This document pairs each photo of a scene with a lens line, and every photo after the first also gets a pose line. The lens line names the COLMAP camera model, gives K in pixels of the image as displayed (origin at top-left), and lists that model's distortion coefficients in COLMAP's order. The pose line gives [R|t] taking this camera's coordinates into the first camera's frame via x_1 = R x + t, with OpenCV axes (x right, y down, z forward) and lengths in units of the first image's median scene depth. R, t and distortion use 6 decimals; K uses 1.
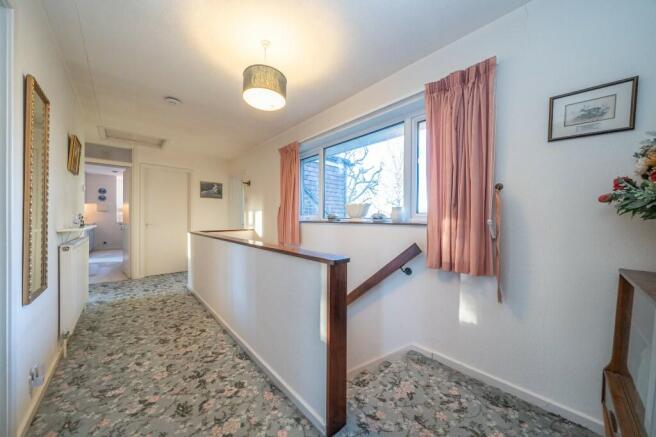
lens RADIAL K [[223.6, 0, 328.2], [0, 223.6, 219.0], [0, 0, 1]] dist [-0.006972, -0.000548]
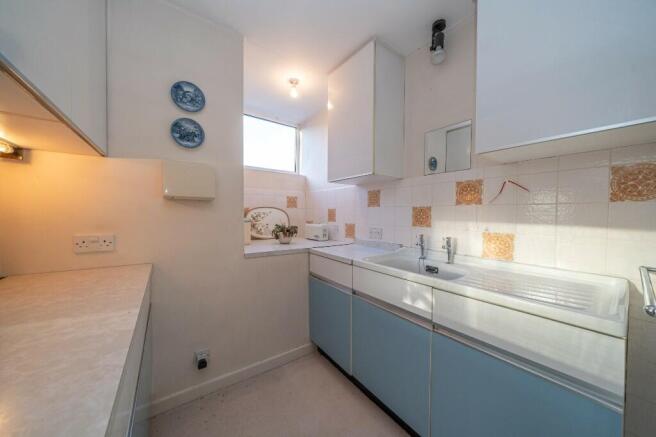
lens RADIAL K [[223.6, 0, 334.7], [0, 223.6, 217.6], [0, 0, 1]] dist [-0.006972, -0.000548]
pose [[0.994274, 0.005192, -0.106739, -0.871367], [-0.003849, 0.999911, 0.012783, -0.024263], [0.106795, -0.012299, 0.994205, 0.822065]]
